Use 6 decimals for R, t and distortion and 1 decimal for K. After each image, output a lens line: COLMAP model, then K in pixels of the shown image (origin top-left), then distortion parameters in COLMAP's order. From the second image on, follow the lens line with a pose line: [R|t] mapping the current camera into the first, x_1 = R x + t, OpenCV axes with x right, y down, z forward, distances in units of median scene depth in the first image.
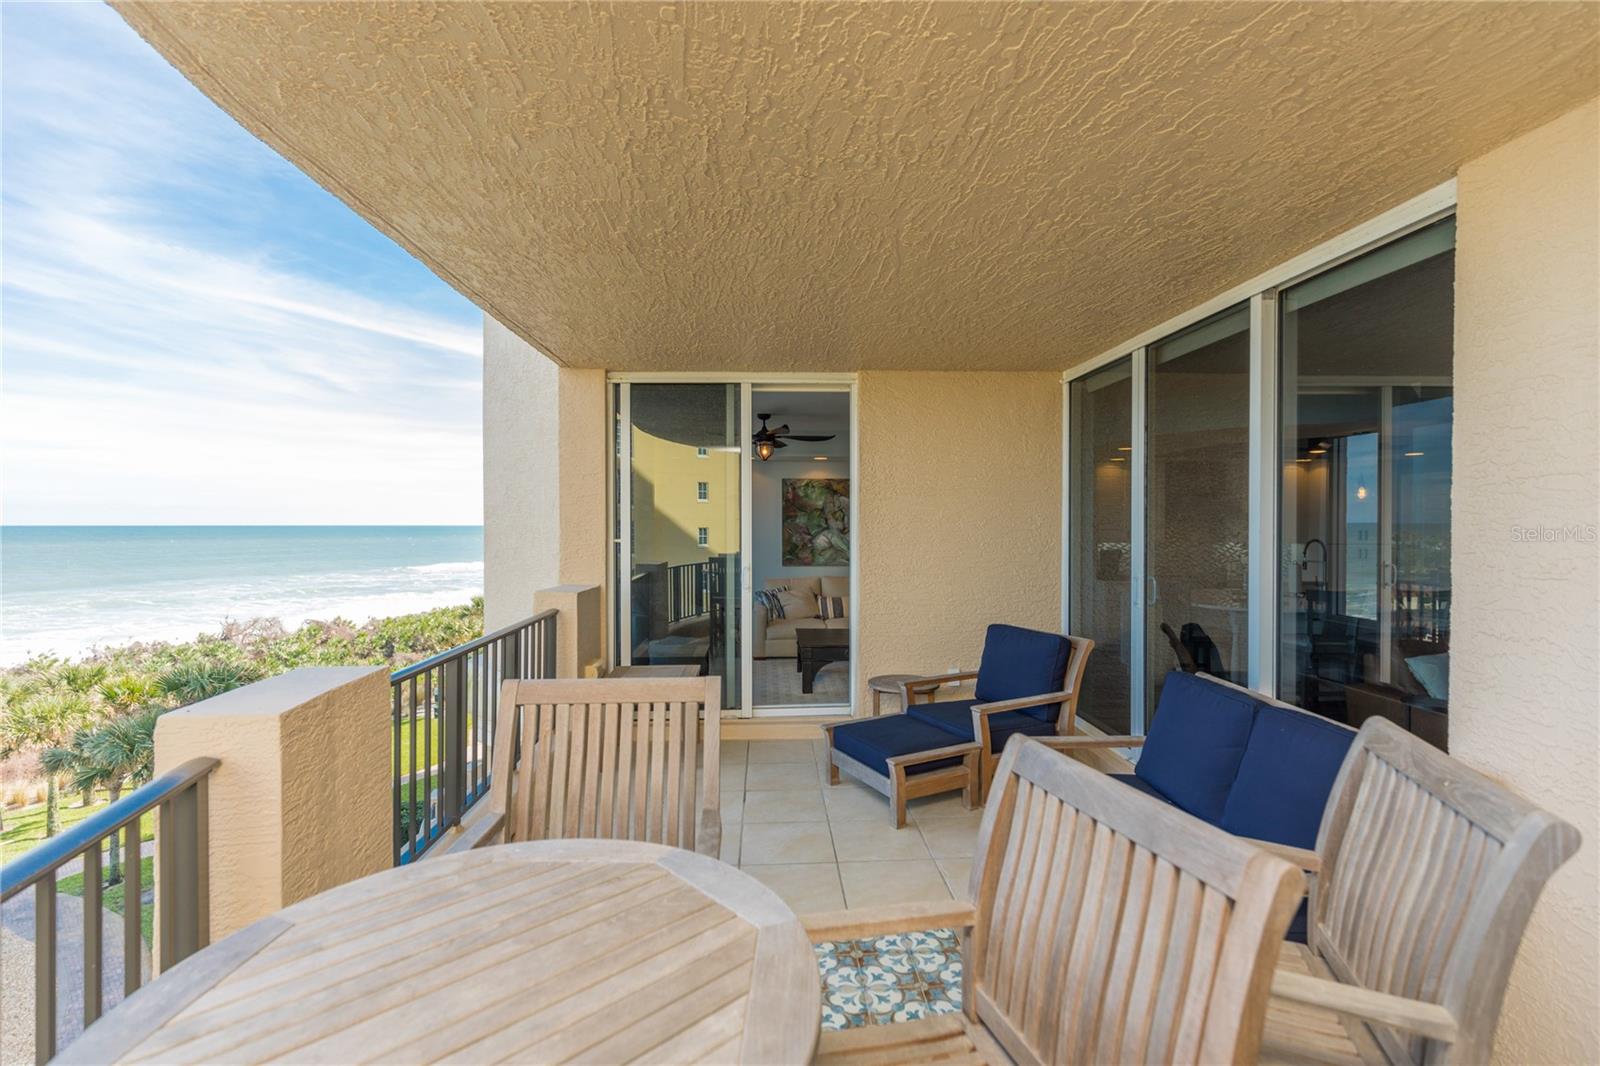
lens RADIAL K [[718.5, 0, 797.3], [0, 718.5, 526.9], [0, 0, 1]] dist [0.004975, -0.000503]
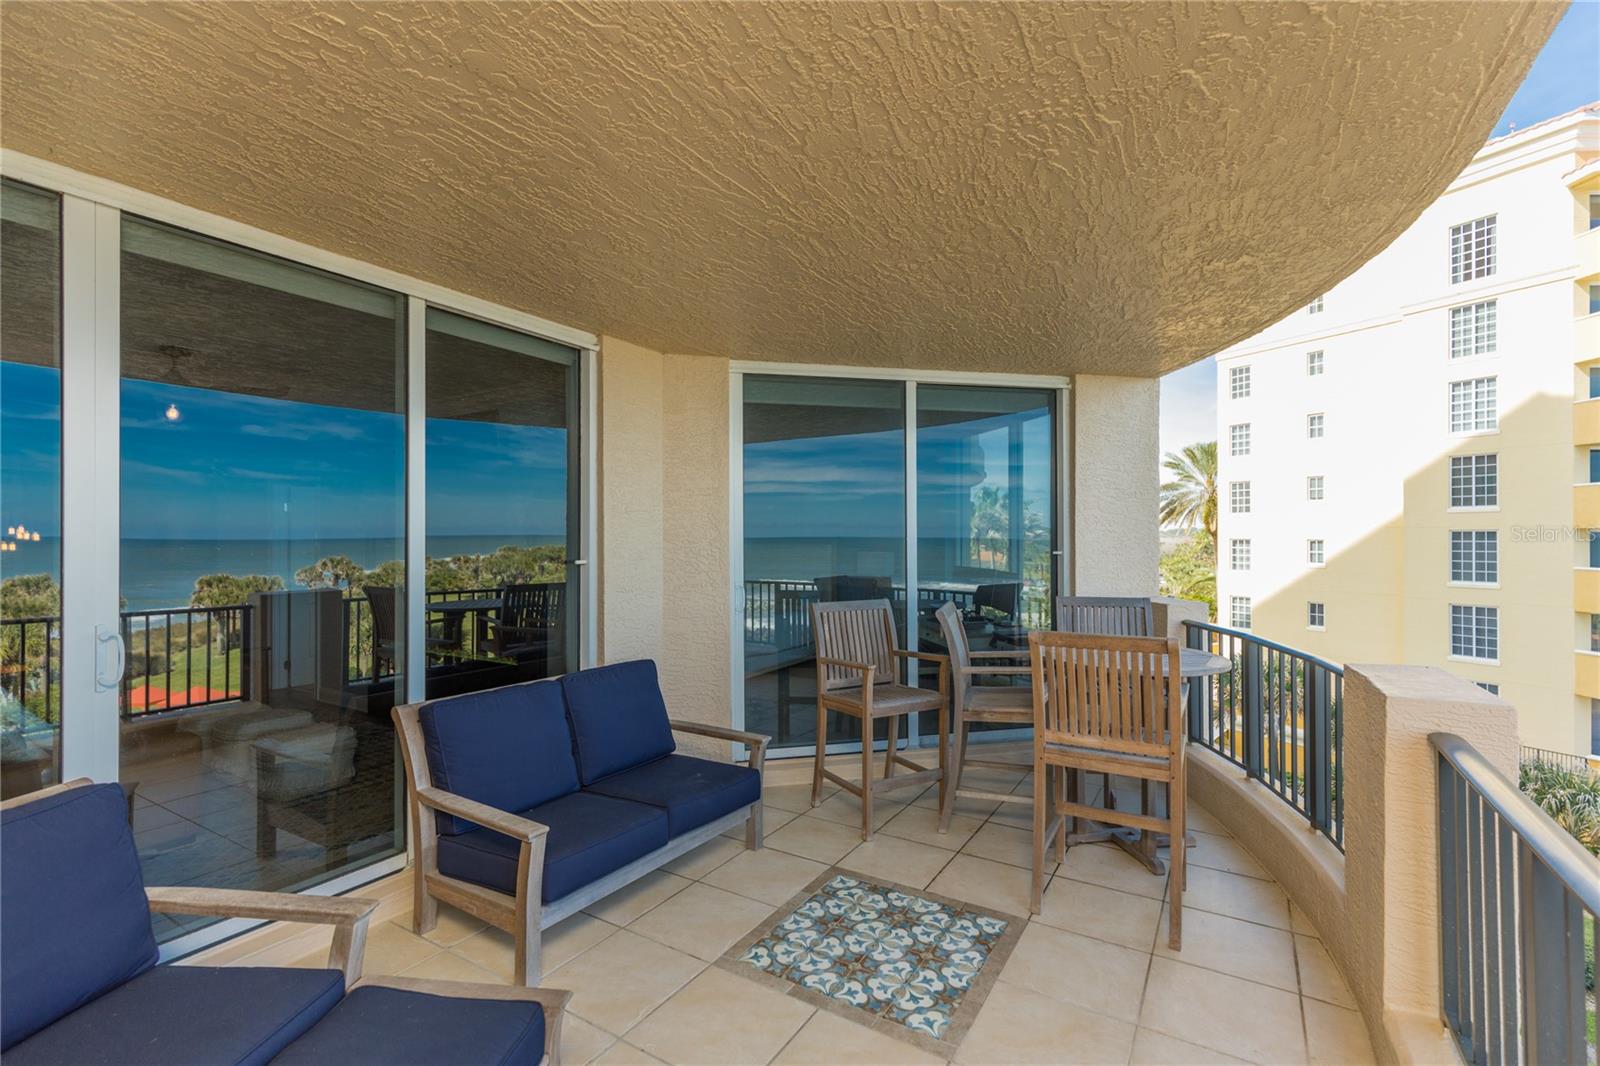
lens RADIAL K [[718.5, 0, 791.3], [0, 718.5, 548.8], [0, 0, 1]] dist [0.004975, -0.000503]
pose [[-0.822595, -0.013140, 0.568476, -0.212367], [0.000250, 0.999725, 0.023470, -0.005662], [-0.568627, 0.019448, -0.822365, 0.974727]]
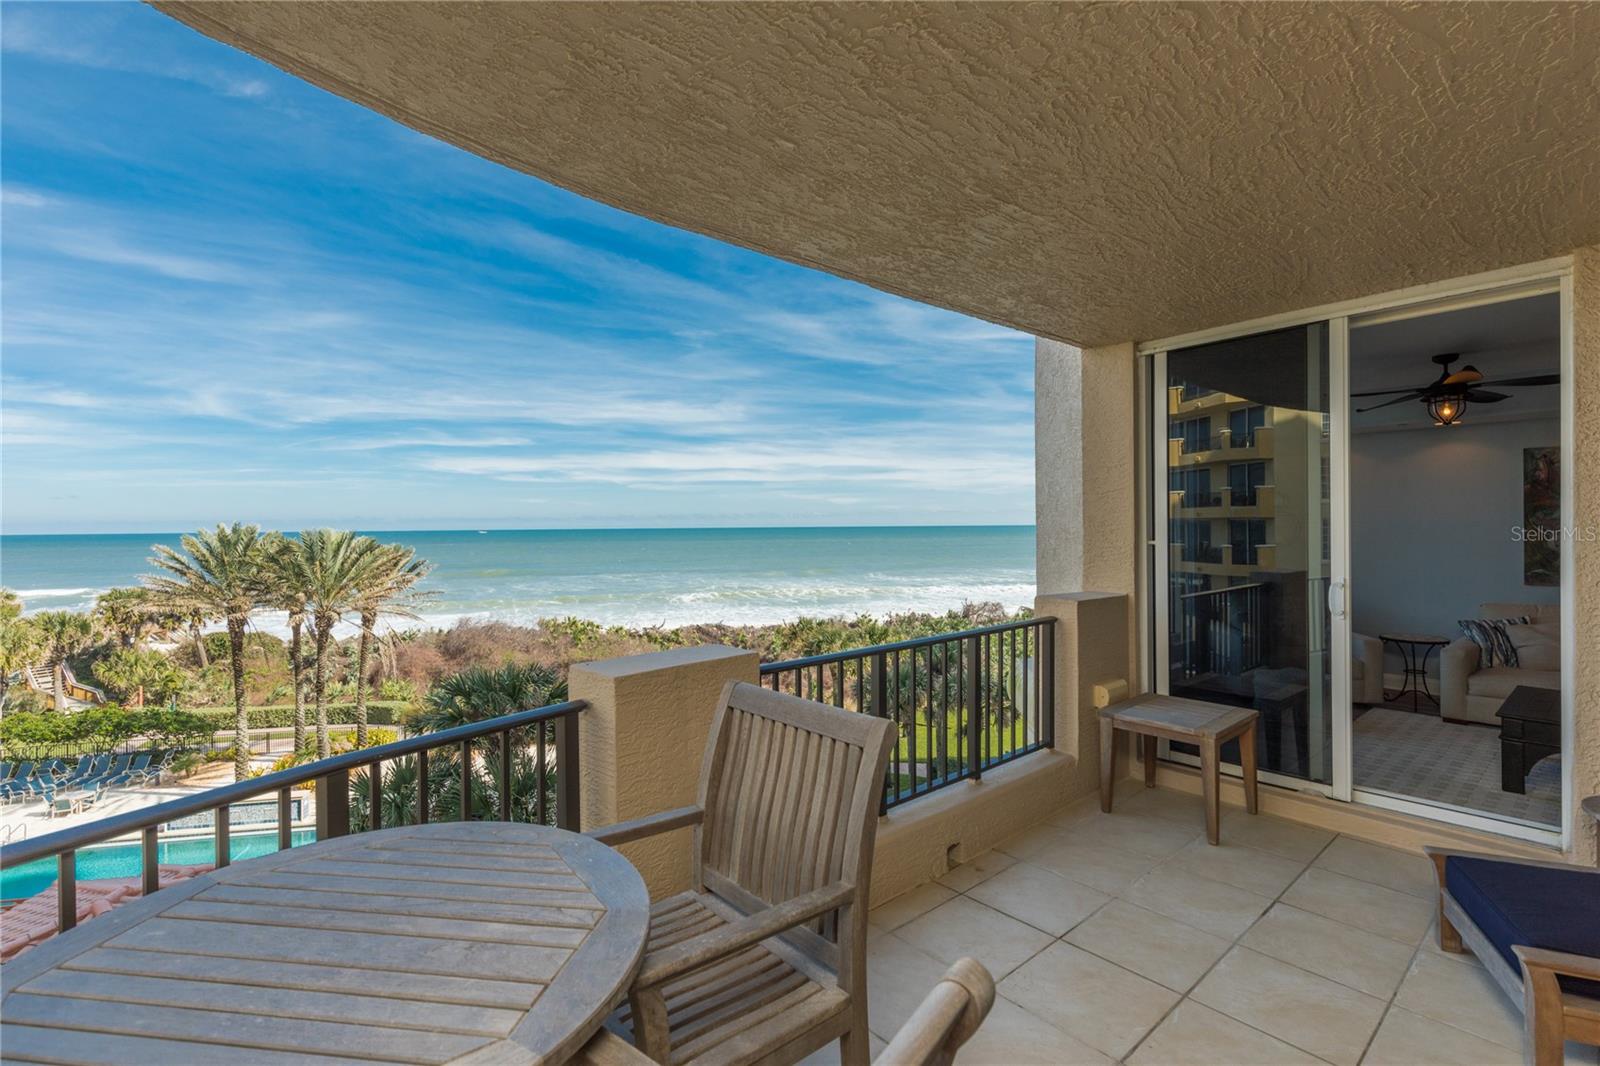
lens RADIAL K [[718.5, 0, 797.3], [0, 718.5, 530.3], [0, 0, 1]] dist [0.004975, -0.000503]
pose [[0.612908, -0.000544, -0.790154, 0.164357], [0.005661, 0.999977, 0.003703, -0.000975], [0.790134, -0.006743, 0.612897, 0.164110]]
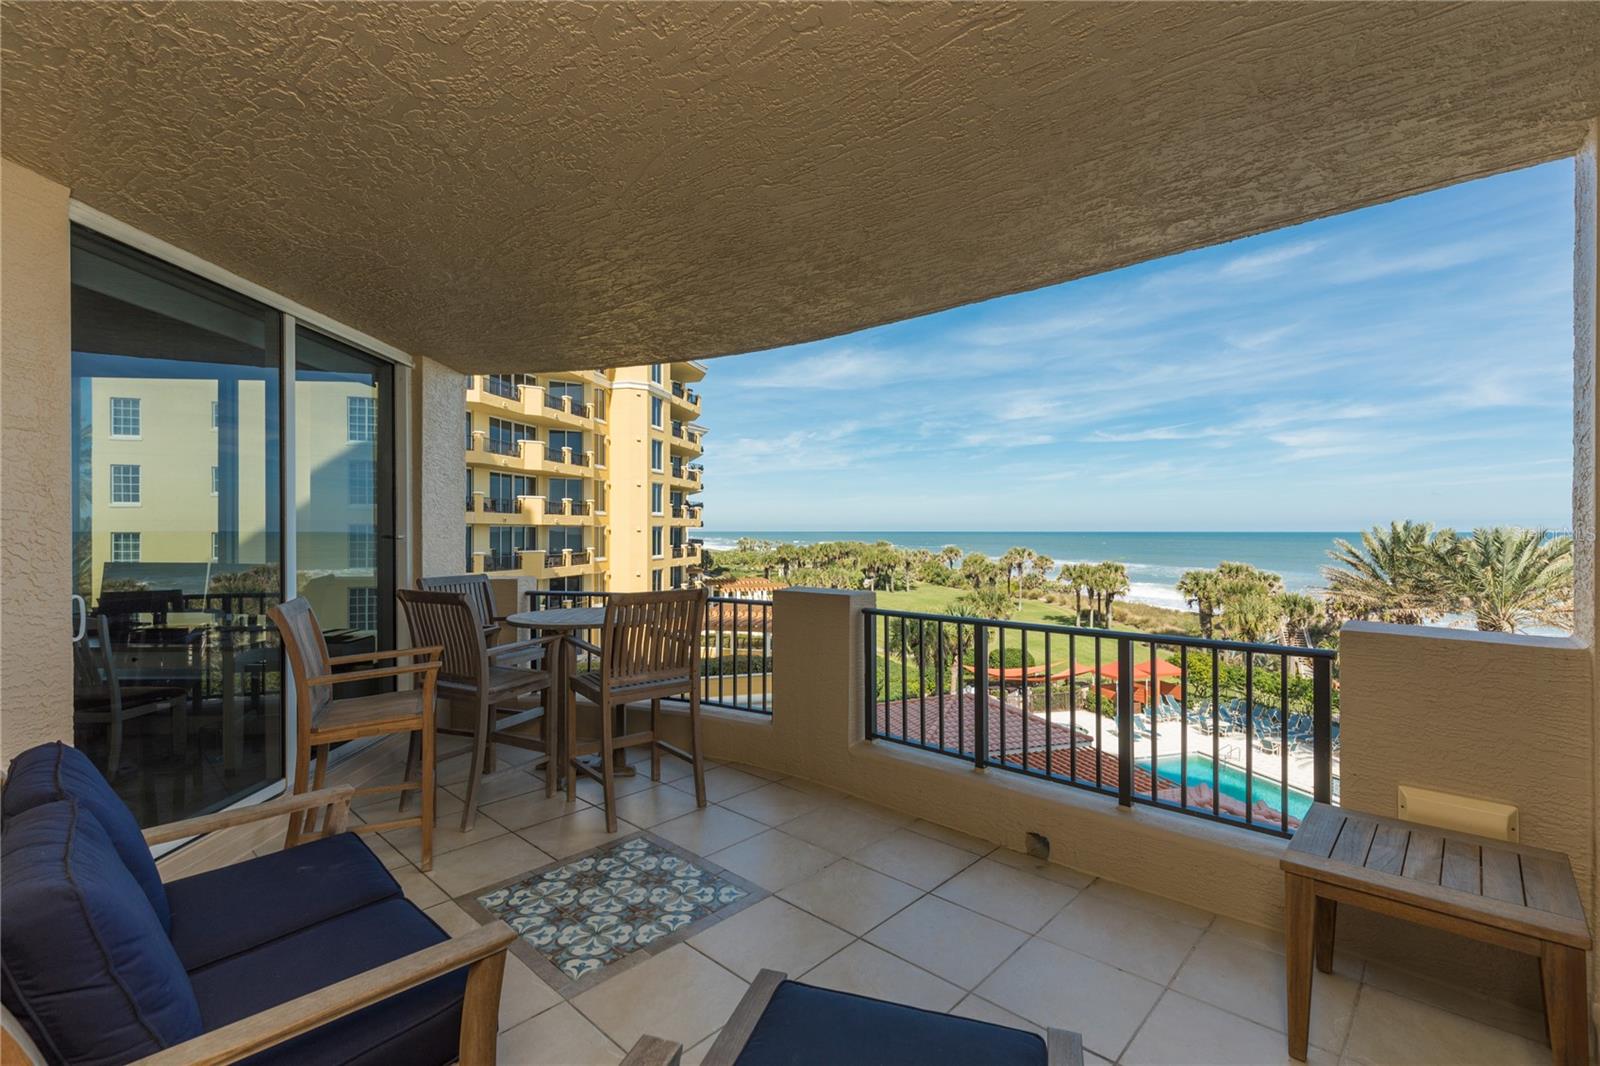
lens RADIAL K [[718.5, 0, 808.8], [0, 718.5, 549.8], [0, 0, 1]] dist [0.004975, -0.000503]
pose [[-0.716946, 0.019410, -0.696859, 0.334353], [-0.002428, 0.999537, 0.030338, 0.009511], [0.697125, 0.023443, -0.716566, 1.010061]]
